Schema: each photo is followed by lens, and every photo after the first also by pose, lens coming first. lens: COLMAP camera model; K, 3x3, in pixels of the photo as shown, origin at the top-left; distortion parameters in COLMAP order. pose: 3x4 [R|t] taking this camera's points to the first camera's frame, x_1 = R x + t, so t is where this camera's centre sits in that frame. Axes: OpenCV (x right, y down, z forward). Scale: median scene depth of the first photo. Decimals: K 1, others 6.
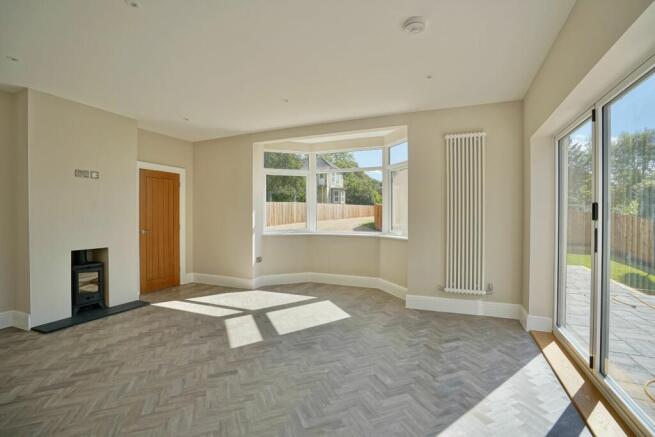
lens RADIAL K [[303.9, 0, 330.4], [0, 303.9, 219.3], [0, 0, 1]] dist [-0.019934, 0.001127]
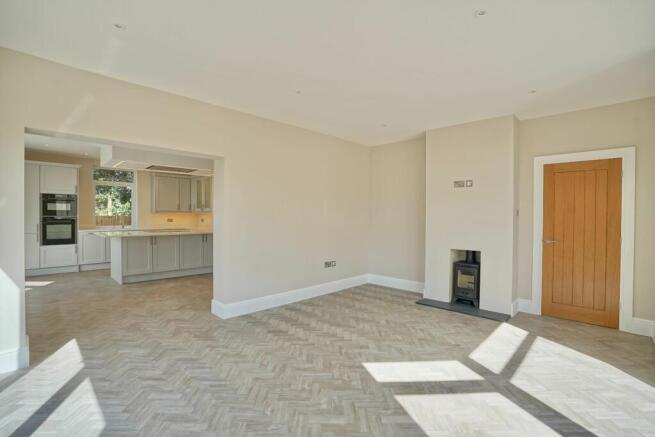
lens RADIAL K [[303.9, 0, 328.8], [0, 303.9, 218.3], [0, 0, 1]] dist [-0.019934, 0.001127]
pose [[-0.352017, 0.004915, -0.935981, 0.403620], [-0.019432, 0.999732, 0.012558, -0.021933], [0.935792, 0.022609, -0.351828, 0.834977]]
